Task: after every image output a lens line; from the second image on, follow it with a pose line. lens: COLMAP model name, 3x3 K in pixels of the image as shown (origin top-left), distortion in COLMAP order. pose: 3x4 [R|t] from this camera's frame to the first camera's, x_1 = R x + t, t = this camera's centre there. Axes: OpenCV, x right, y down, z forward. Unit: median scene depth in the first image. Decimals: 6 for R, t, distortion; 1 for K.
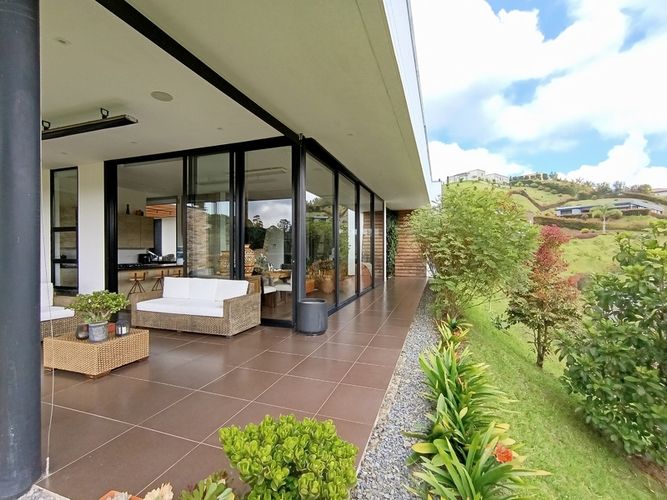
lens RADIAL K [[304.6, 0, 334.5], [0, 304.6, 249.8], [0, 0, 1]] dist [-0.016716, 0.010825]
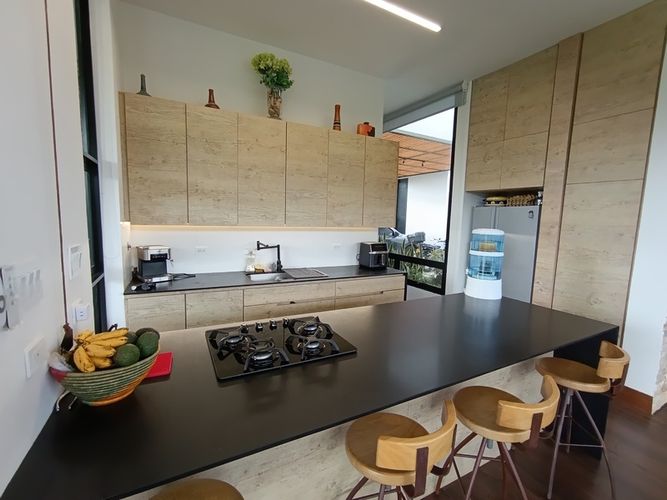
lens RADIAL K [[304.6, 0, 338.8], [0, 304.6, 253.2], [0, 0, 1]] dist [-0.016716, 0.010825]
pose [[0.750477, 0.100899, -0.653149, -0.365016], [-0.029351, 0.992391, 0.119581, -0.015635], [0.660245, -0.070572, 0.747728, 0.611581]]
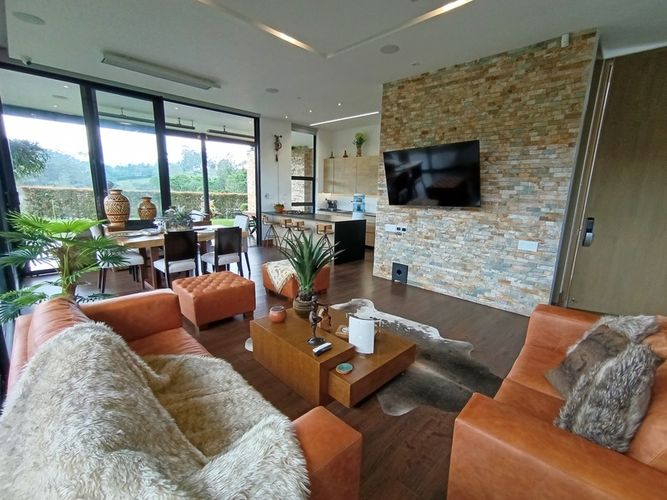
lens RADIAL K [[304.6, 0, 336.7], [0, 304.6, 250.4], [0, 0, 1]] dist [-0.016716, 0.010825]
pose [[-0.413728, 0.170336, -0.894324, 0.143209], [-0.028125, 0.979481, 0.199566, -0.019747], [0.909966, 0.107719, -0.400448, 1.062561]]
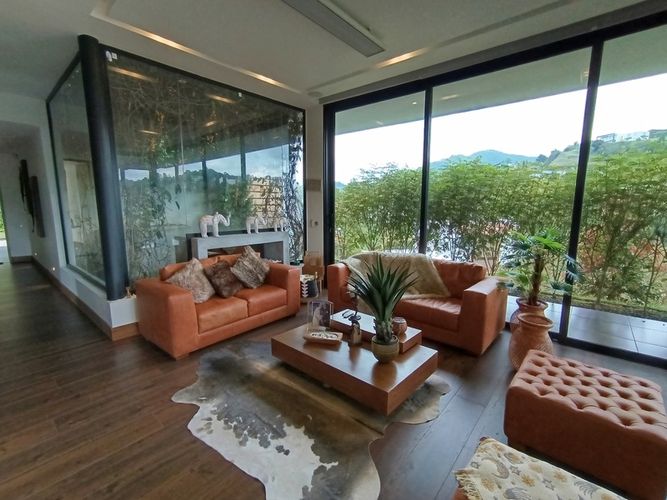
lens RADIAL K [[304.6, 0, 336.4], [0, 304.6, 249.1], [0, 0, 1]] dist [-0.016716, 0.010825]
pose [[0.350719, -0.133651, 0.926894, -0.293846], [-0.001276, 0.989695, 0.143189, -0.020345], [-0.936480, -0.051402, 0.346935, 0.890470]]
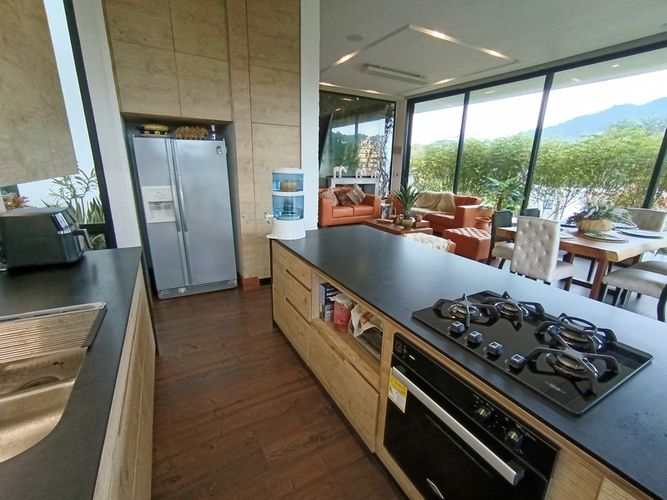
lens RADIAL K [[304.6, 0, 339.5], [0, 304.6, 247.5], [0, 0, 1]] dist [-0.016716, 0.010825]
pose [[0.642387, -0.188136, 0.742929, -0.573871], [-0.023298, 0.964158, 0.264303, -0.013239], [-0.766026, -0.187094, 0.614980, 0.679454]]
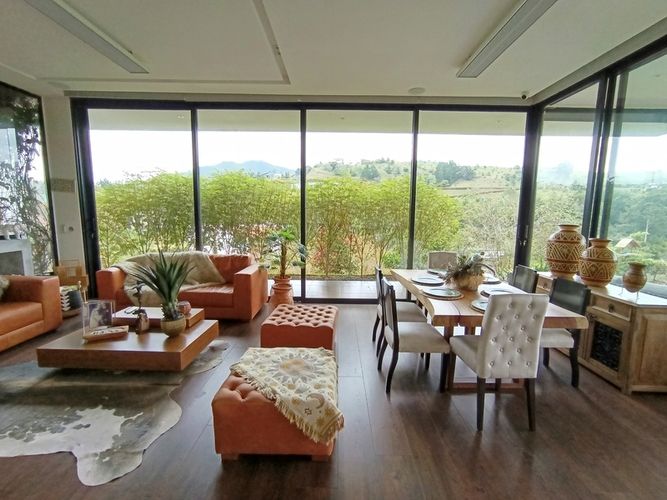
lens RADIAL K [[304.6, 0, 334.9], [0, 304.6, 249.4], [0, 0, 1]] dist [-0.016716, 0.010825]
pose [[-0.333406, -0.119719, 0.935151, -0.380501], [-0.010932, 0.992329, 0.123142, -0.019196], [-0.942720, 0.030833, -0.332157, 0.882097]]
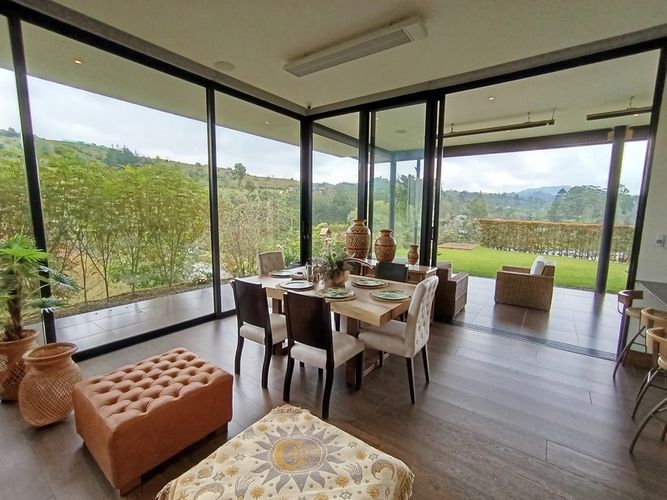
lens RADIAL K [[304.6, 0, 335.7], [0, 304.6, 249.1], [0, 0, 1]] dist [-0.016716, 0.010825]
pose [[-0.962135, -0.046580, 0.268565, -0.242446], [-0.013128, 0.992066, 0.125034, -0.020462], [-0.272258, 0.116774, -0.955112, 0.950373]]
